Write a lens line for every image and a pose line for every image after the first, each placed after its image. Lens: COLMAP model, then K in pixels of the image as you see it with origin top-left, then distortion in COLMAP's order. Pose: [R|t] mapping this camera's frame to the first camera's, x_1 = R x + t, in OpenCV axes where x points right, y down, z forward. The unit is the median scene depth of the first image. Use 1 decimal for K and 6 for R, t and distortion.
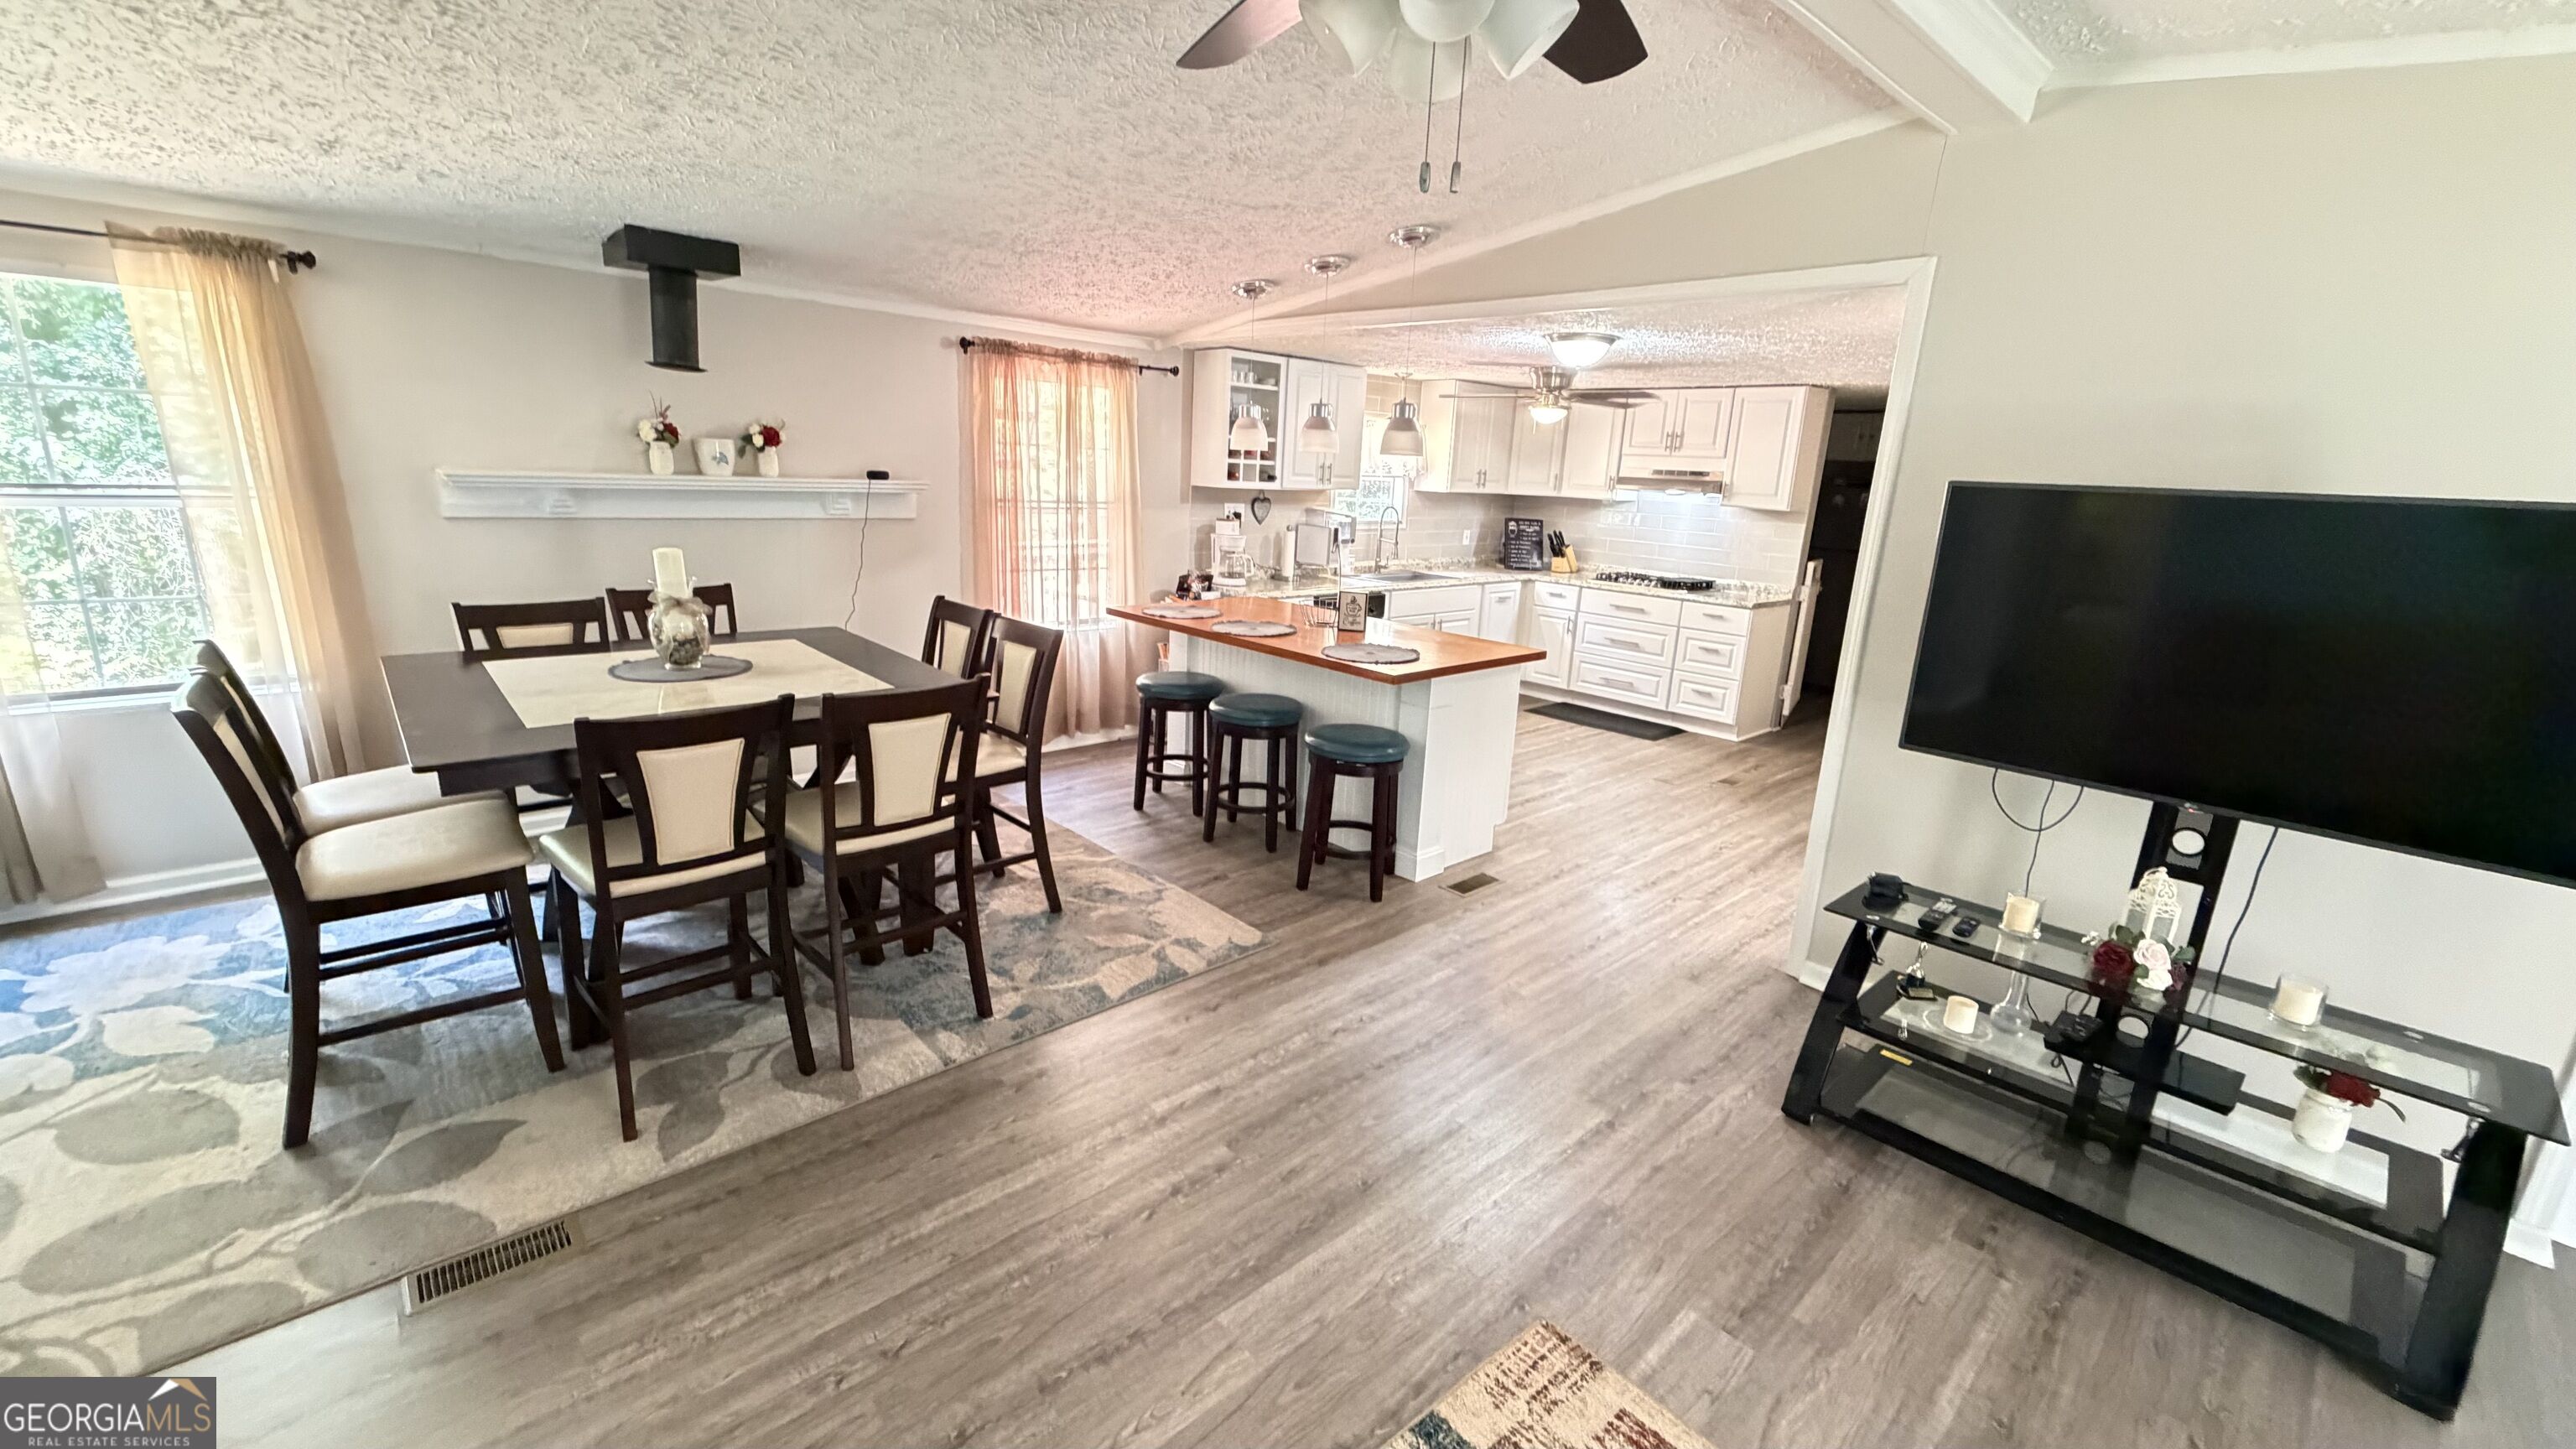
lens RADIAL K [[1019.1, 0, 1292.7], [0, 1019.1, 737.1], [0, 0, 1]] dist [-0.009761, 0.002061]
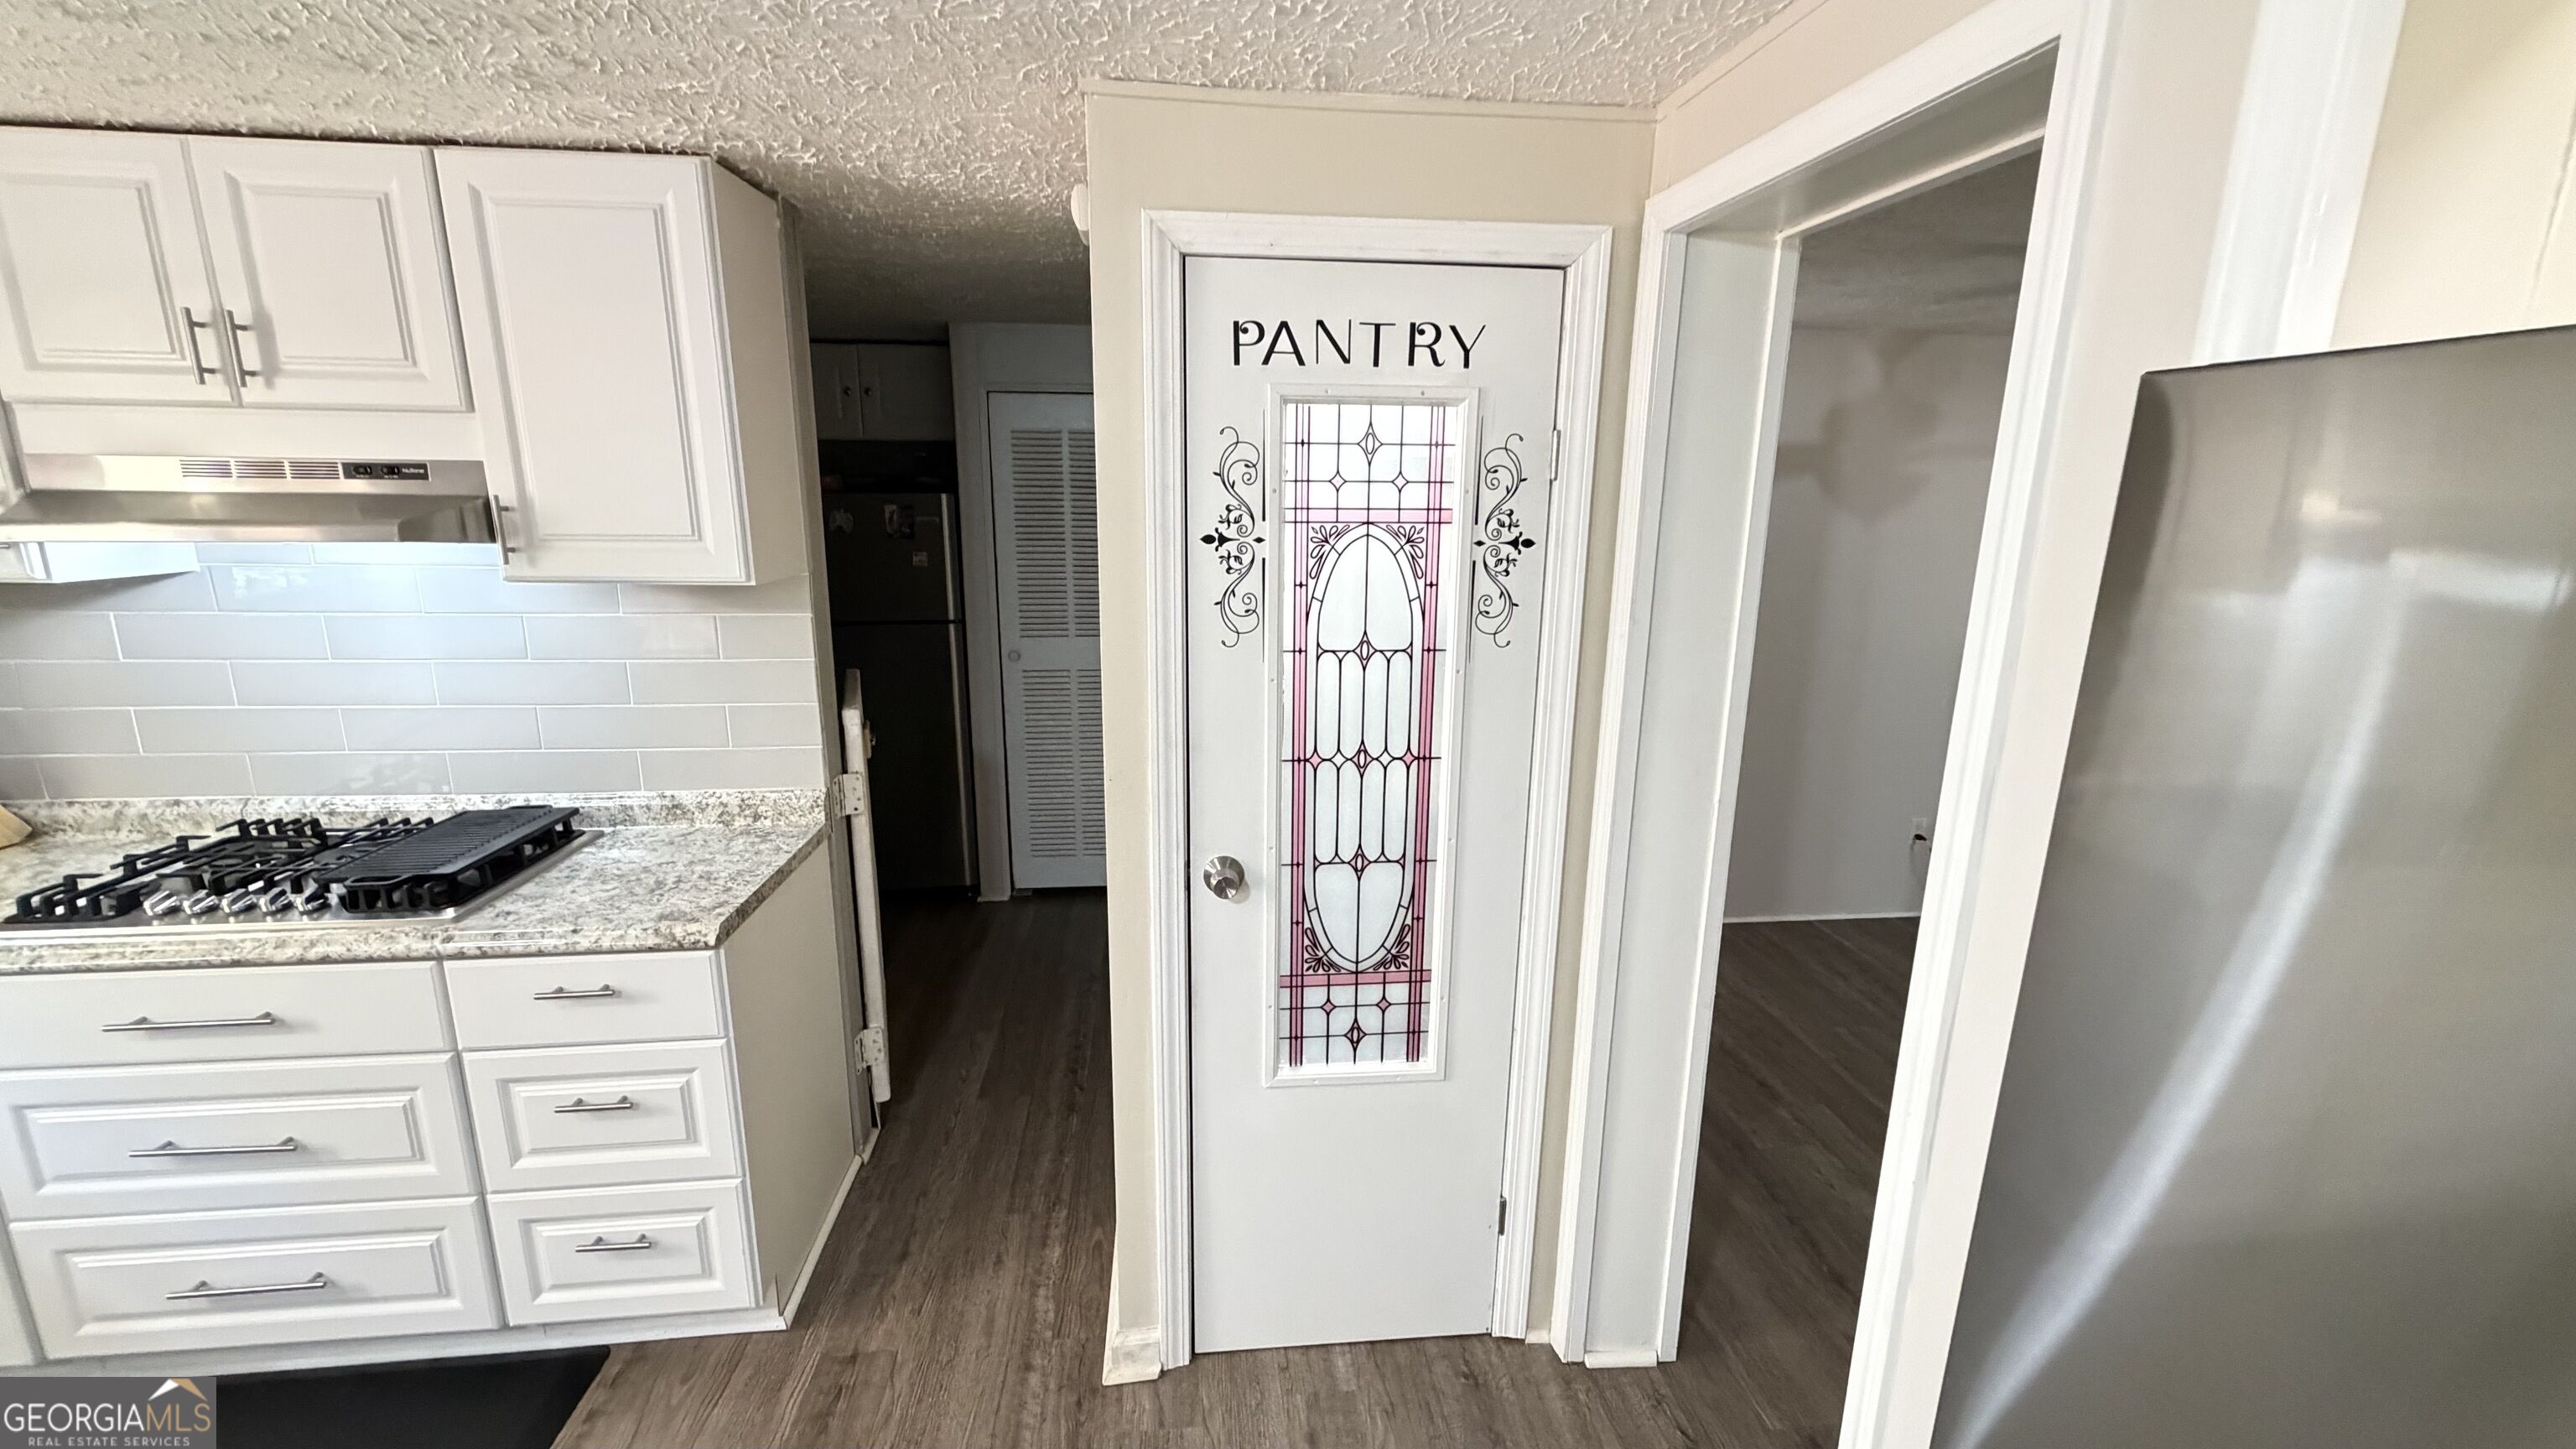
lens RADIAL K [[1019.1, 0, 1288.5], [0, 1019.1, 728.9], [0, 0, 1]] dist [-0.009761, 0.002061]
pose [[0.587560, -0.208609, 0.781829, 0.314775], [0.218335, 0.971233, 0.095063, -0.164376], [-0.779168, 0.114846, 0.616204, 0.651919]]
